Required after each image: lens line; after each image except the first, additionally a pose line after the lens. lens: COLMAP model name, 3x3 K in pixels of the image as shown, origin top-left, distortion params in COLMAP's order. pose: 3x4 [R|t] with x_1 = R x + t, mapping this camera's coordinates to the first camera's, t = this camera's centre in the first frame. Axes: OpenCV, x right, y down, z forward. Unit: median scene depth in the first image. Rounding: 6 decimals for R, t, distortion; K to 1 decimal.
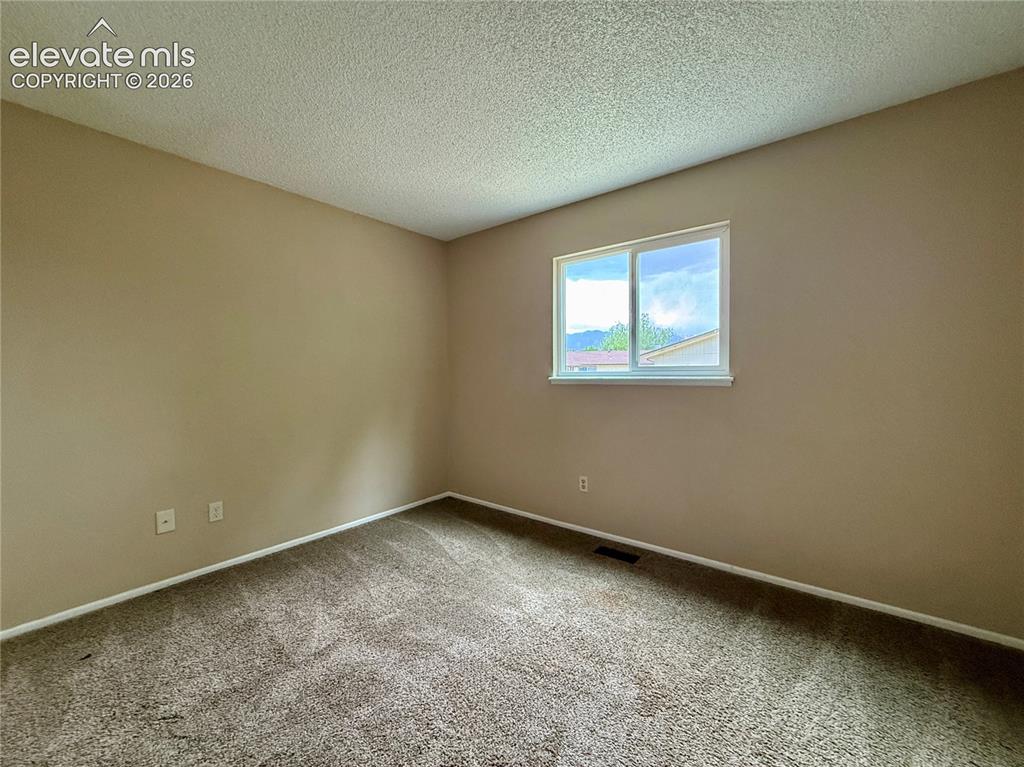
lens RADIAL K [[395.9, 0, 512.0], [0, 395.9, 383.5], [0, 0, 1]] dist [-0.000195, -0.000105]
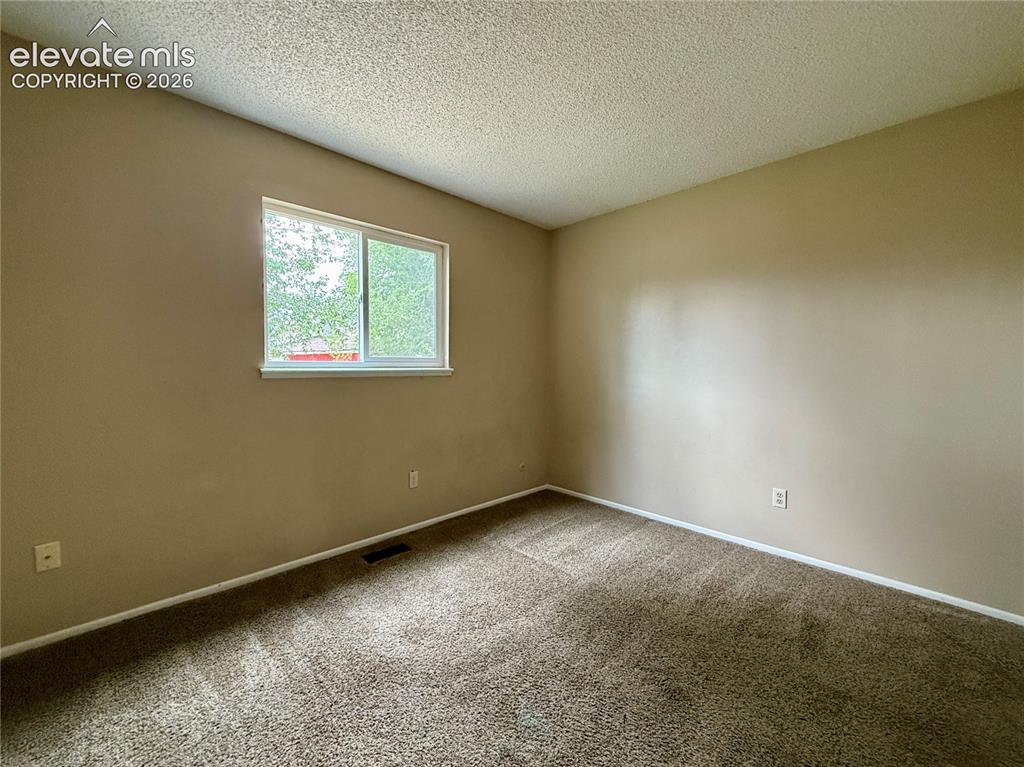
lens RADIAL K [[419.0, 0, 512.0], [0, 419.0, 383.5], [0, 0, 1]] dist [0.001121, -0.000201]
pose [[0.135268, -0.031095, 0.990321, -0.713229], [0.018757, 0.999409, 0.028818, -0.002697], [-0.990631, 0.014677, 0.135771, 0.573763]]
